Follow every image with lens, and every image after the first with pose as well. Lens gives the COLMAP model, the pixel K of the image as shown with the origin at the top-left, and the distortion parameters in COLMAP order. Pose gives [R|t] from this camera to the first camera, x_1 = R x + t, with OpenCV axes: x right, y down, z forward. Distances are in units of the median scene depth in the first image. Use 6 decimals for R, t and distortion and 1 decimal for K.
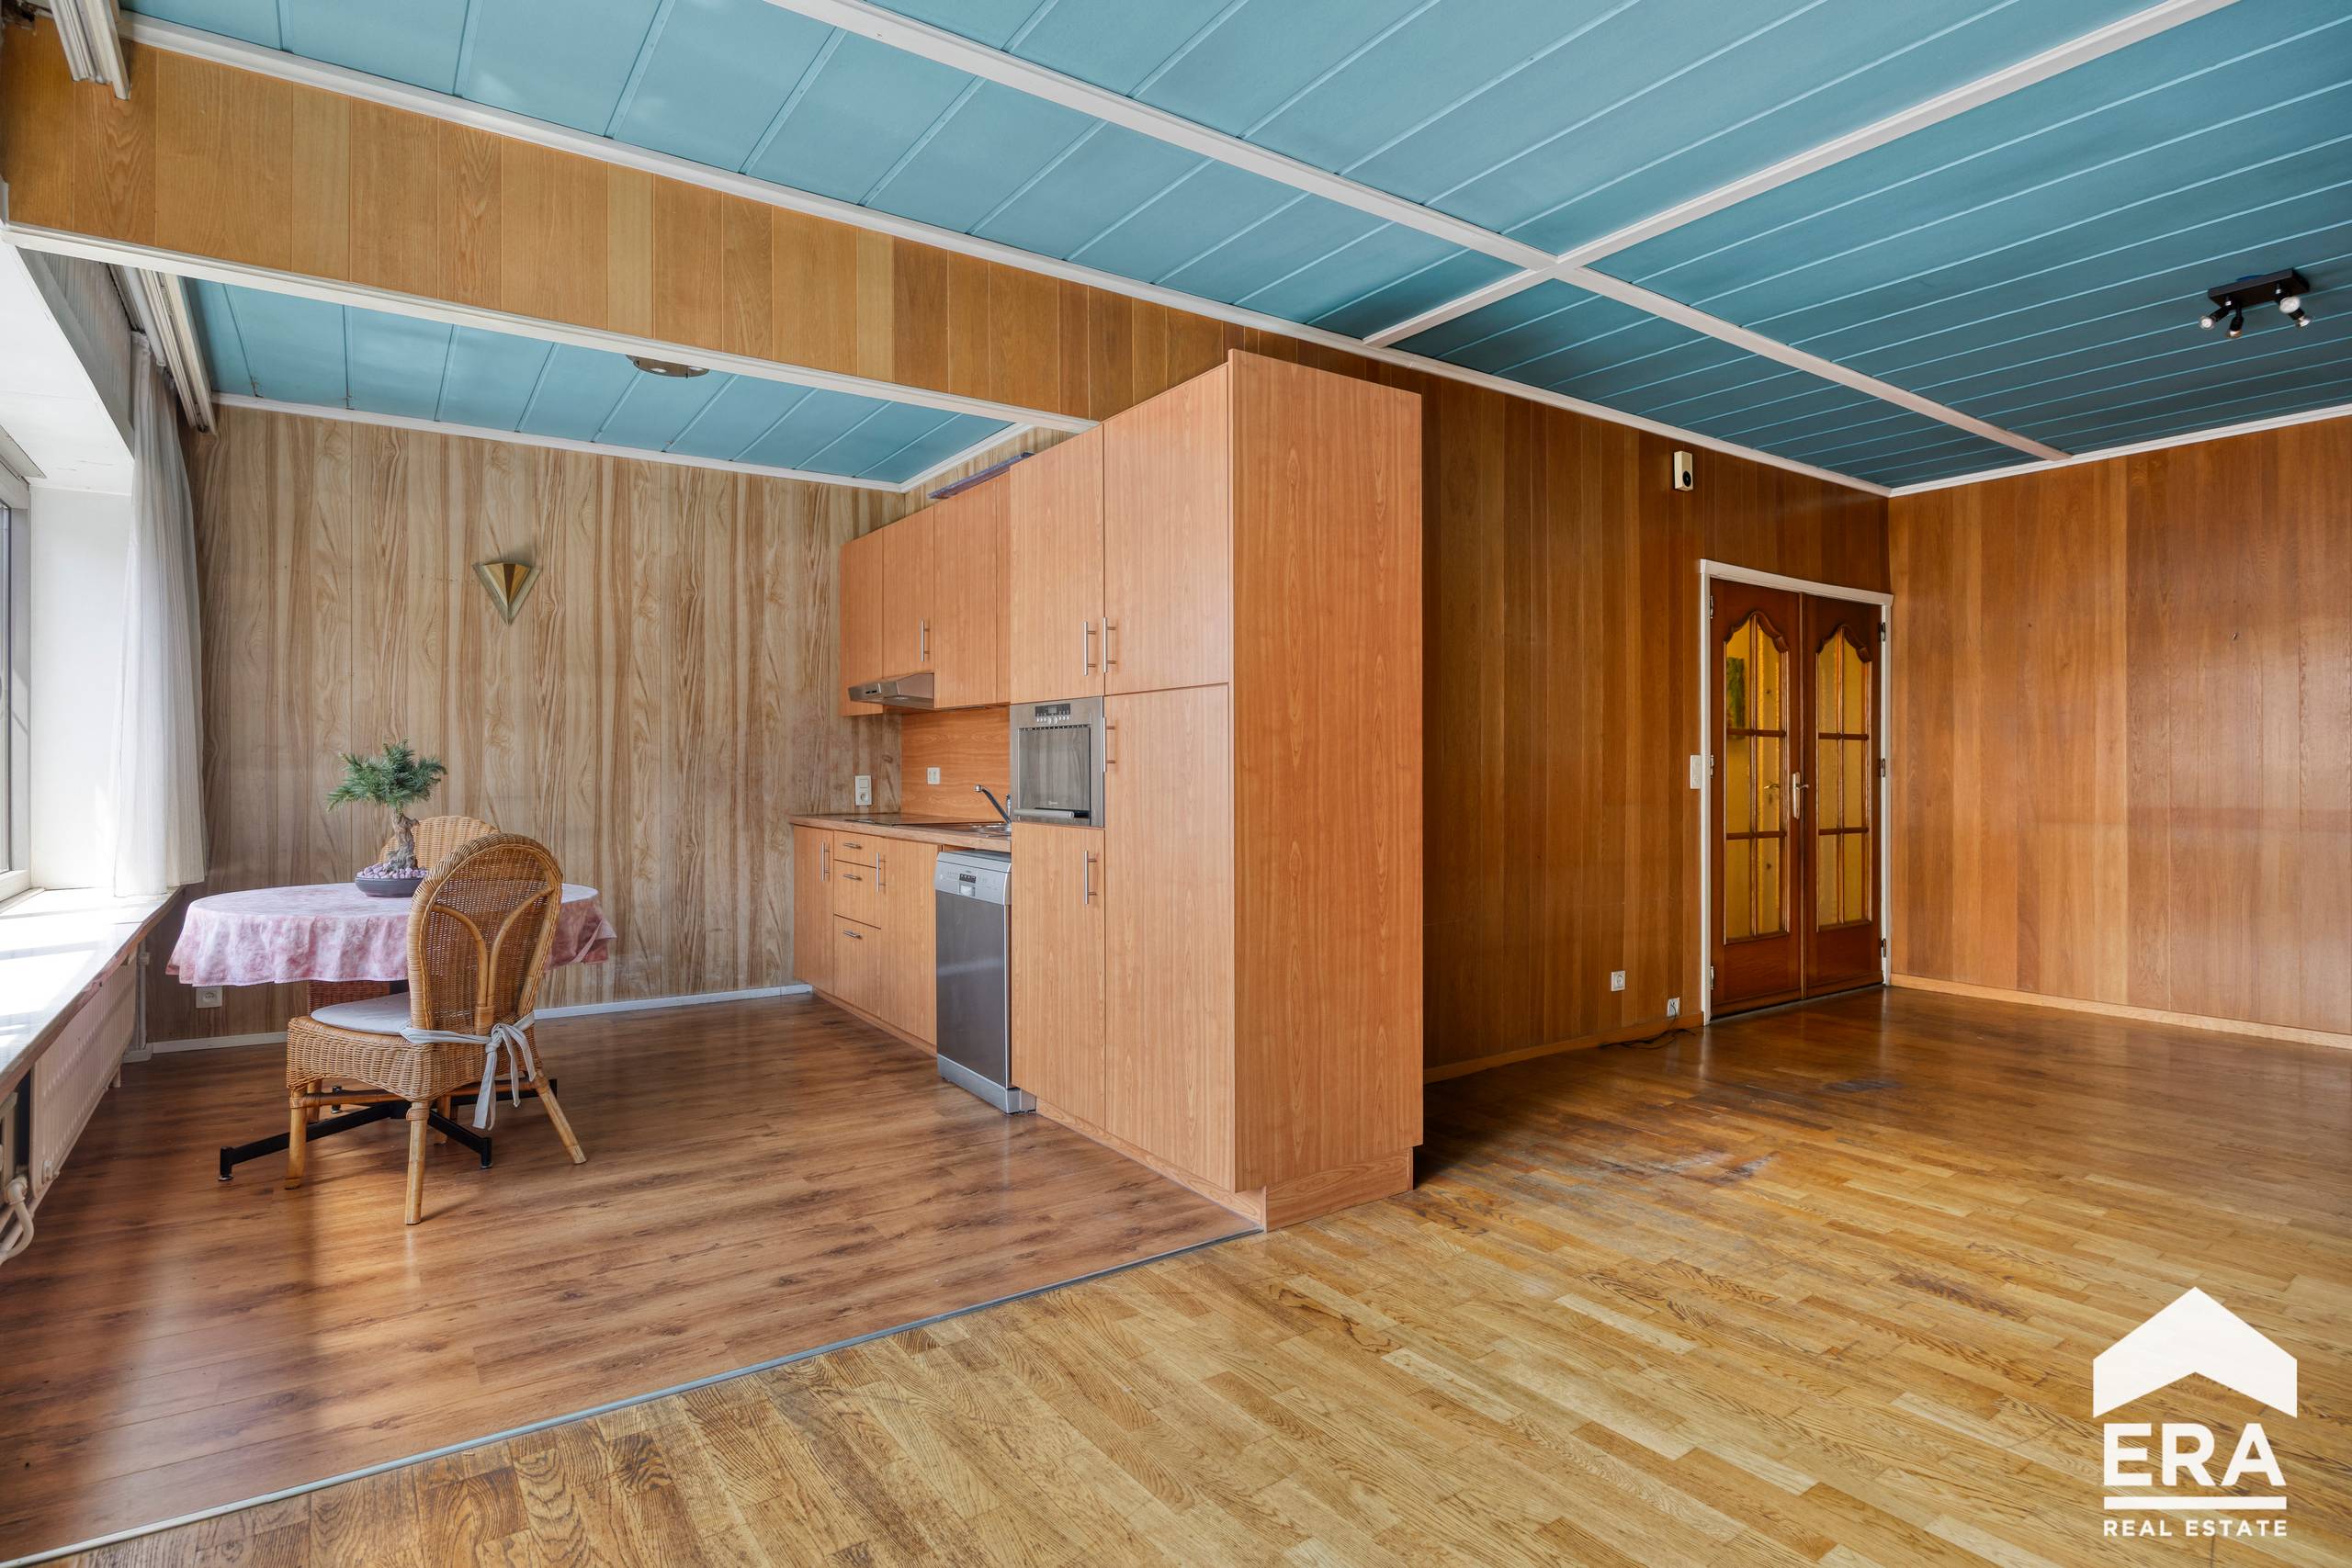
lens RADIAL K [[1171.1, 0, 1186.6], [0, 1171.1, 758.9], [0, 0, 1]] dist [-0.004942, 0.000079]
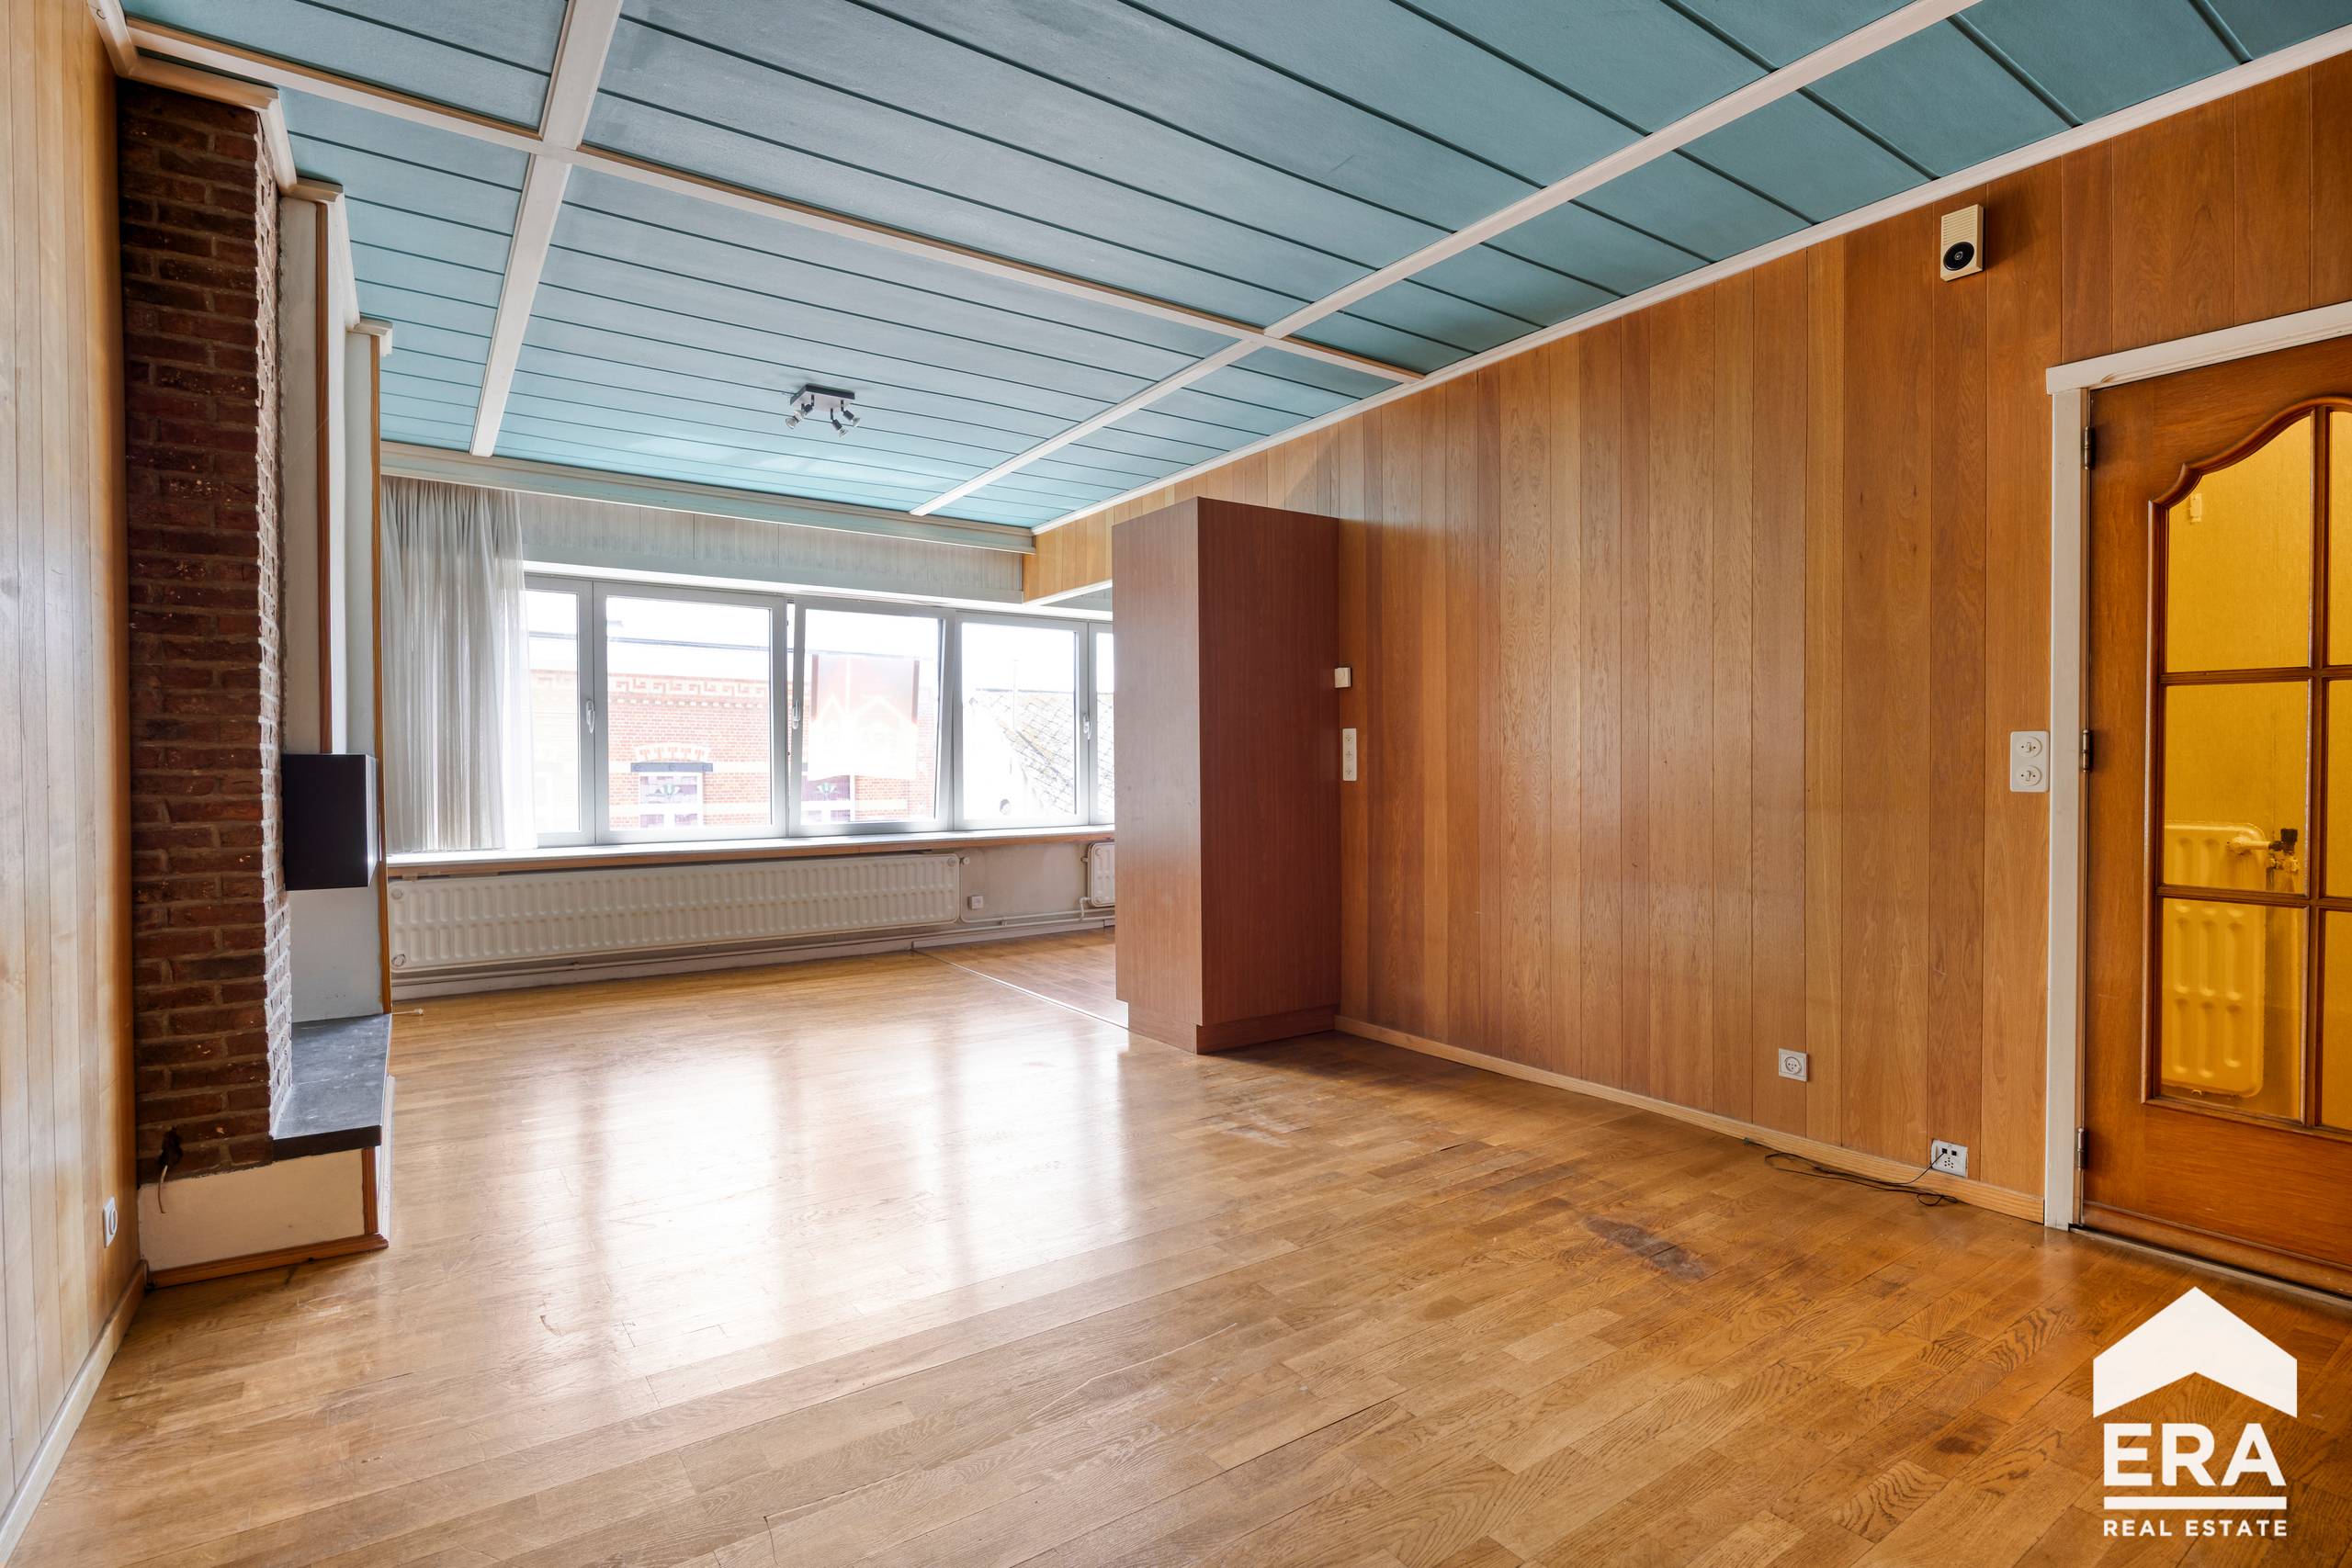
lens RADIAL K [[1171.1, 0, 1186.6], [0, 1171.1, 758.9], [0, 0, 1]] dist [-0.004942, 0.000079]
pose [[-0.002911, -0.005910, -0.999978, 0.986192], [0.010460, 0.999928, -0.005940, 0.009166], [0.999941, -0.010477, -0.002849, 0.602903]]
